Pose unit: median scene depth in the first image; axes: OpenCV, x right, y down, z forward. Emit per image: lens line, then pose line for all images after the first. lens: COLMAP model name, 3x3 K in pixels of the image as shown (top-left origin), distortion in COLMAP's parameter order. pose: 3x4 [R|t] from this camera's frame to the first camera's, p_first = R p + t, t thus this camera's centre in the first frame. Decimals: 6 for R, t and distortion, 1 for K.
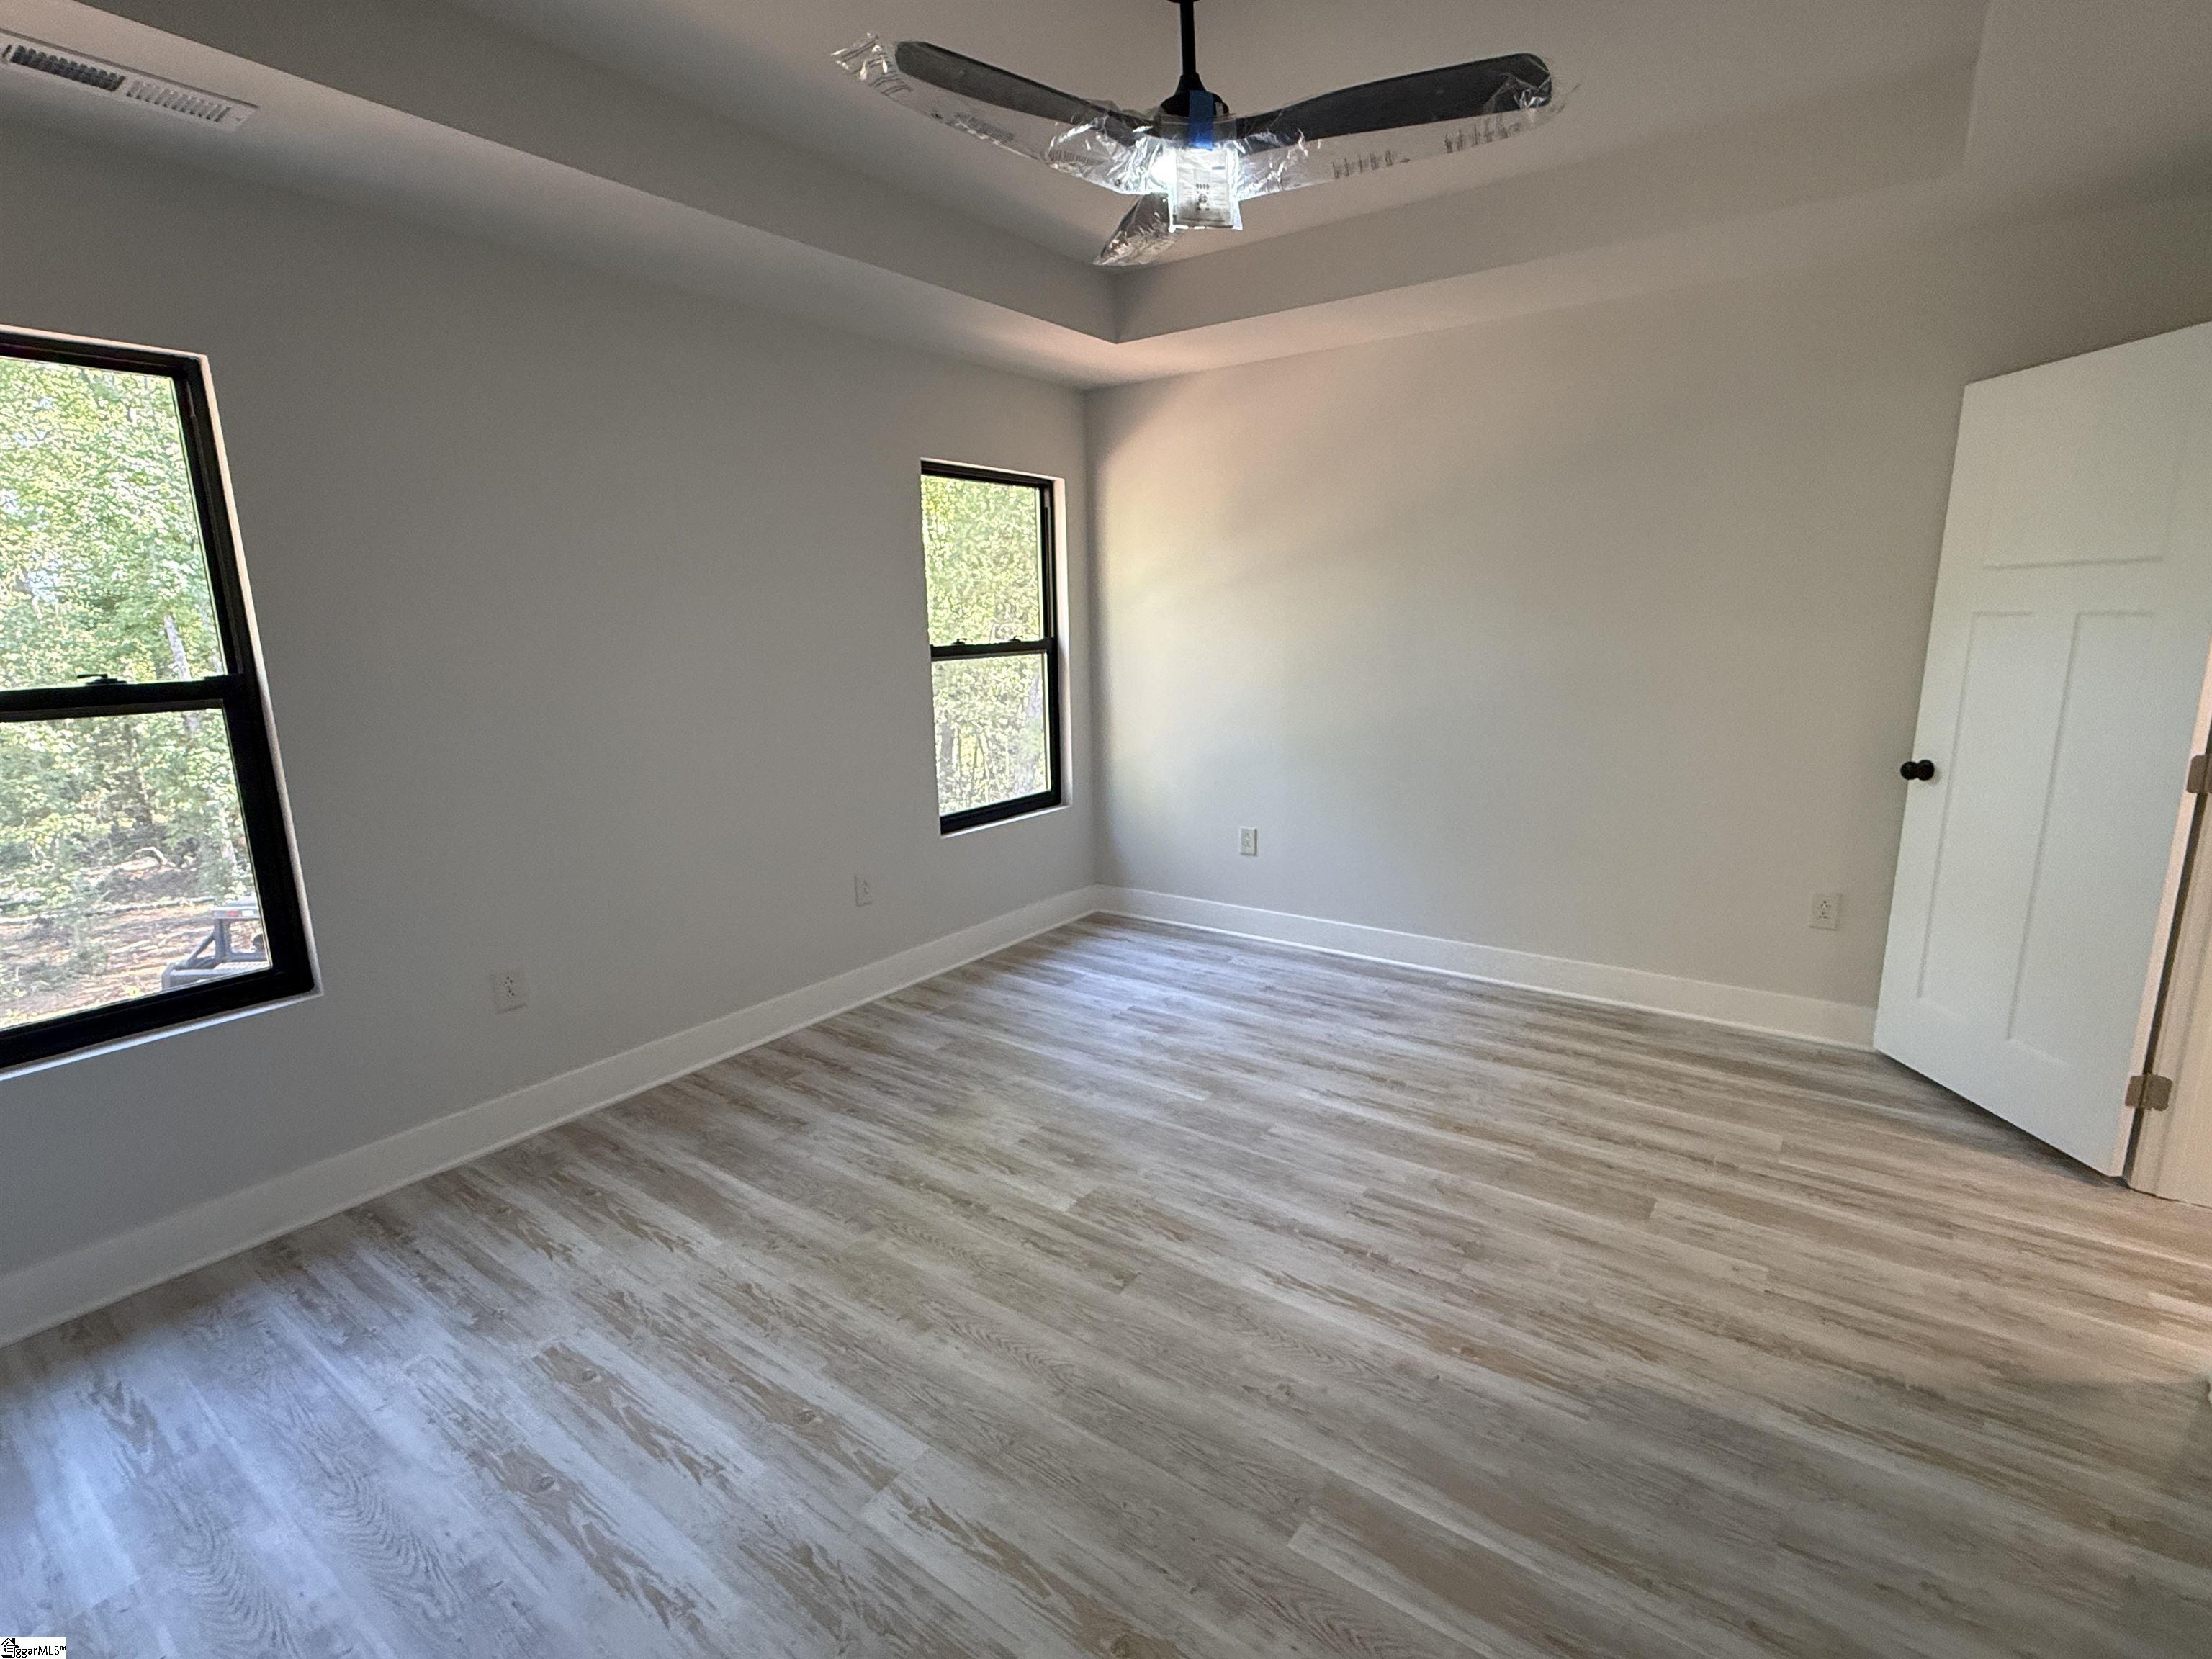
lens RADIAL K [[1046.7, 0, 1096.3], [0, 1046.7, 837.5], [0, 0, 1]] dist [0.000529, -0.000410]
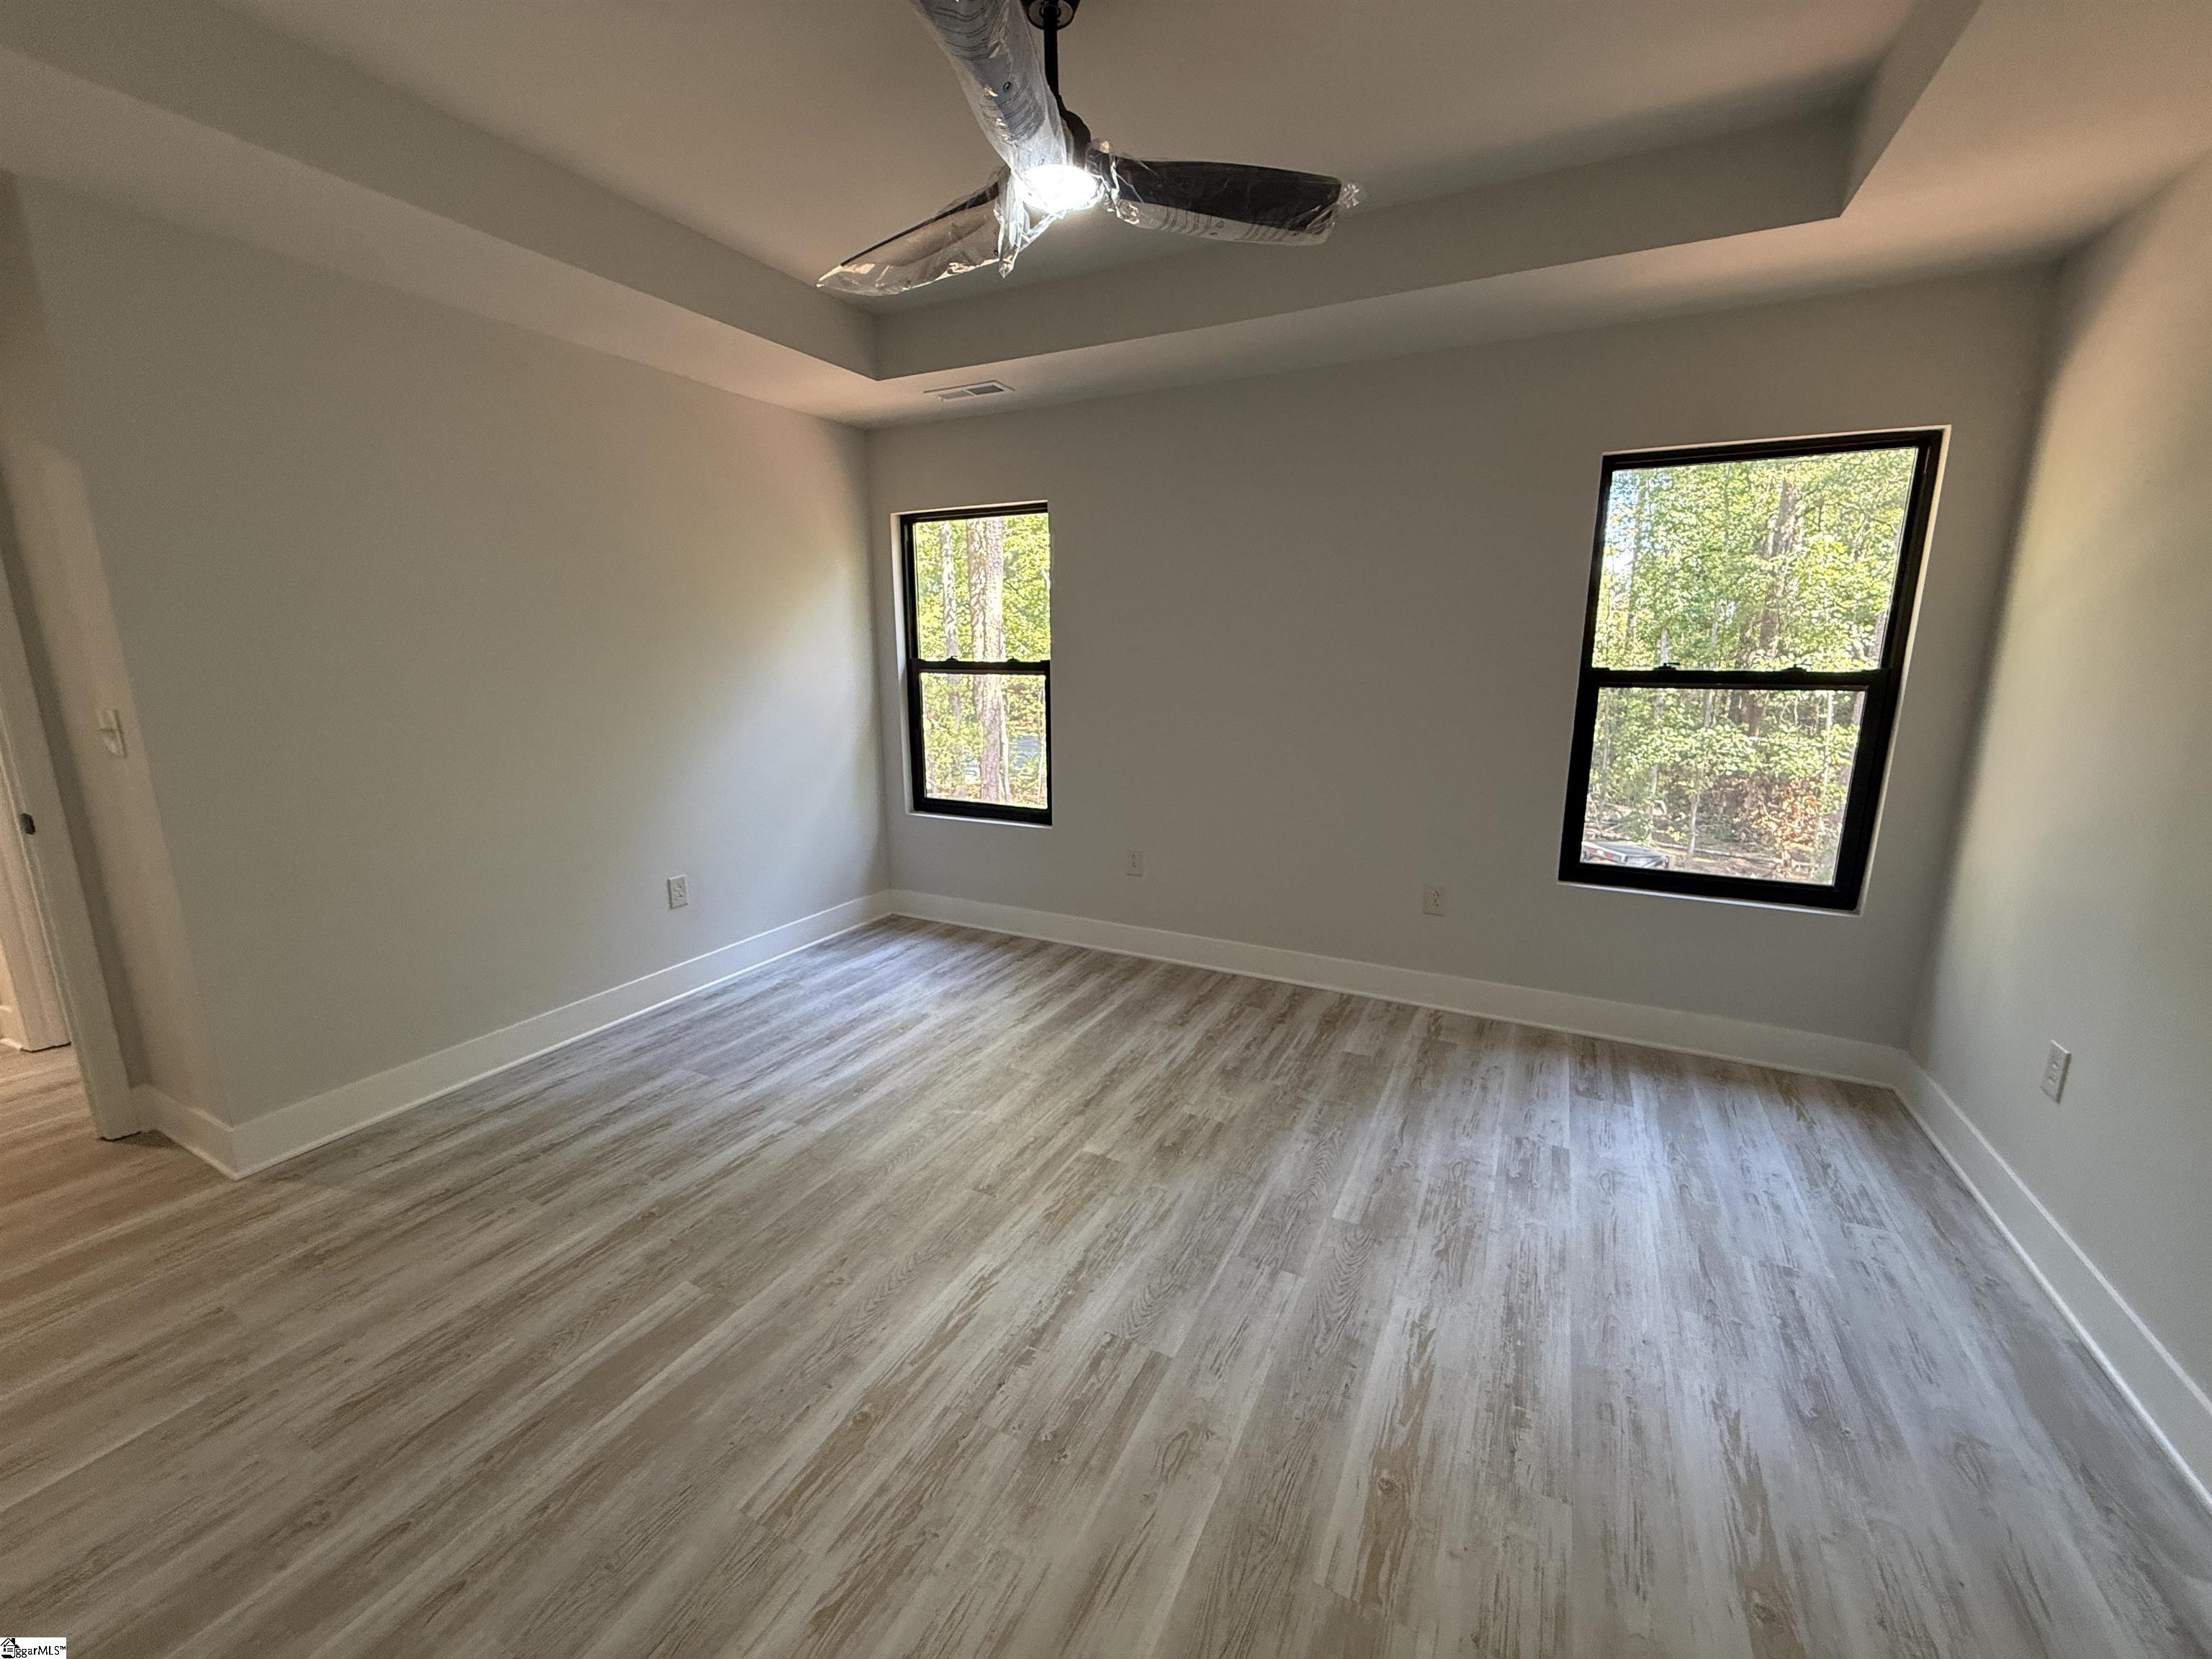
lens RADIAL K [[882.8, 0, 1103.5], [0, 882.8, 828.9], [0, 0, 1]] dist [0.000336, -0.000230]
pose [[0.158304, 0.221815, -0.962153, 0.655798], [-0.209470, 0.959804, 0.186810, -0.133180], [0.964916, 0.171970, 0.198405, 0.608379]]
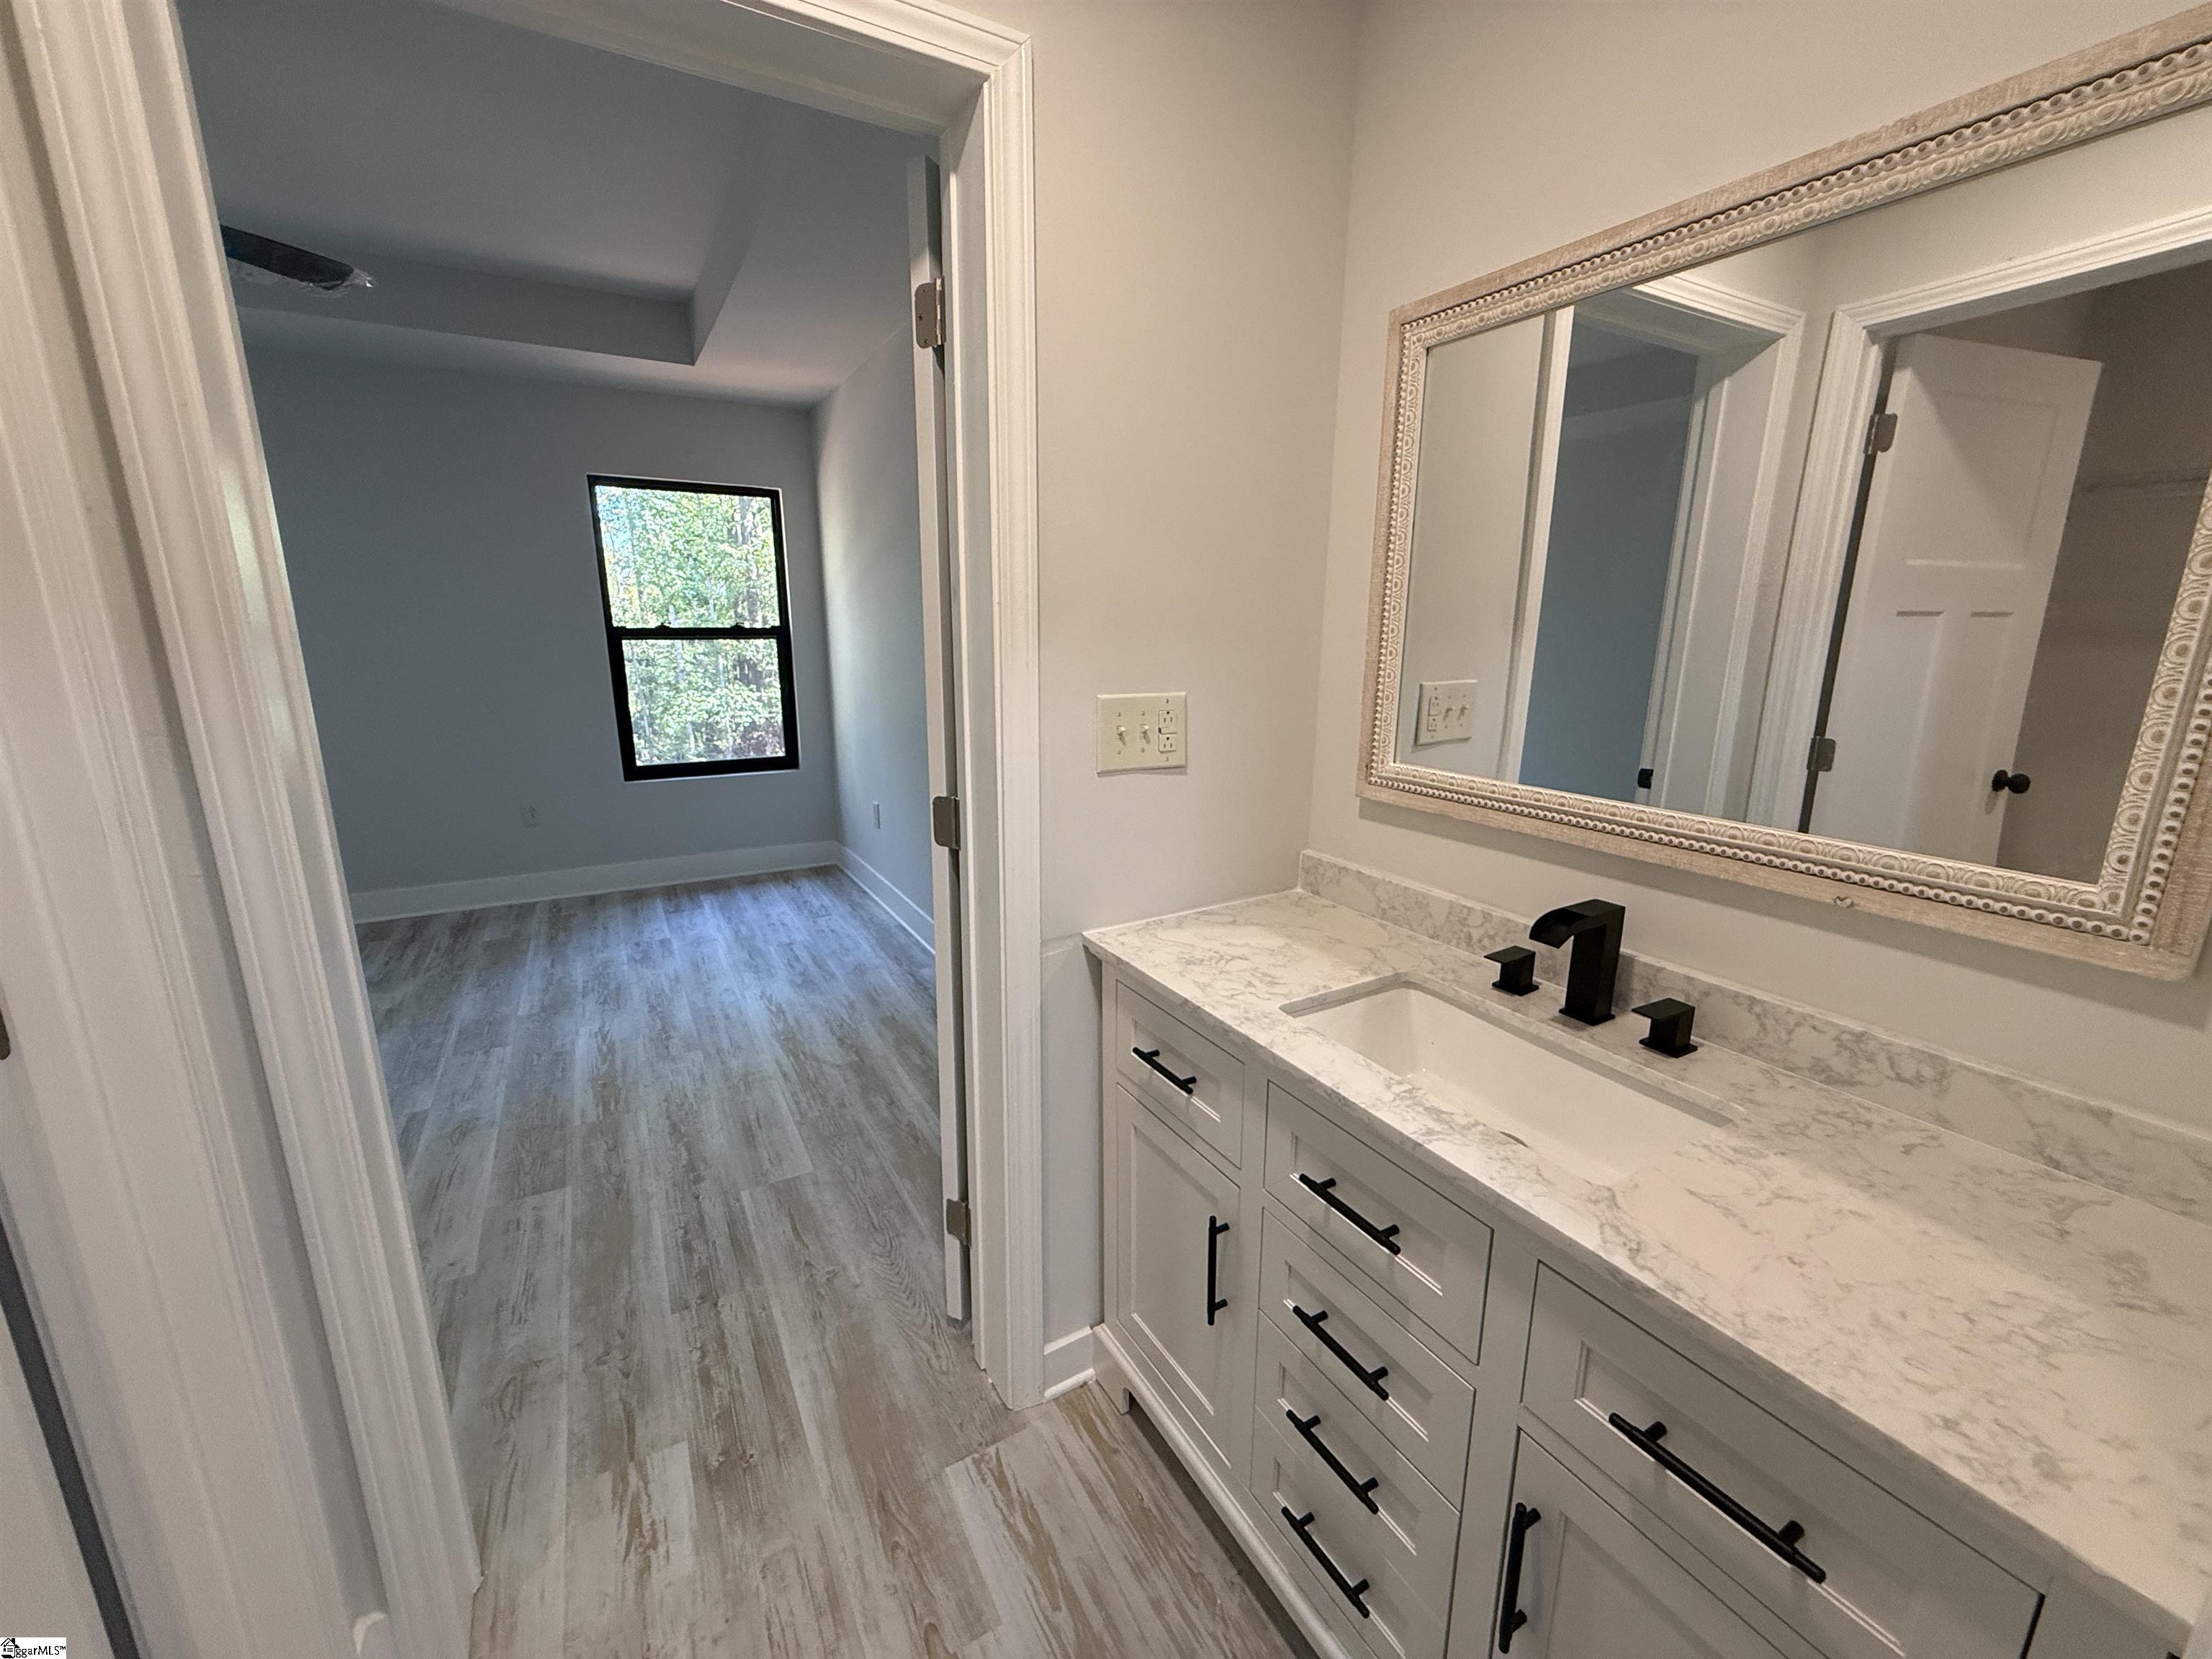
lens RADIAL K [[882.8, 0, 1100.9], [0, 882.8, 830.7], [0, 0, 1]] dist [0.000336, -0.000230]
pose [[0.913148, 0.118871, -0.389911, 1.017056], [-0.109509, 0.992910, 0.046241, -0.067931], [0.392643, 0.000474, 0.919691, 0.335981]]
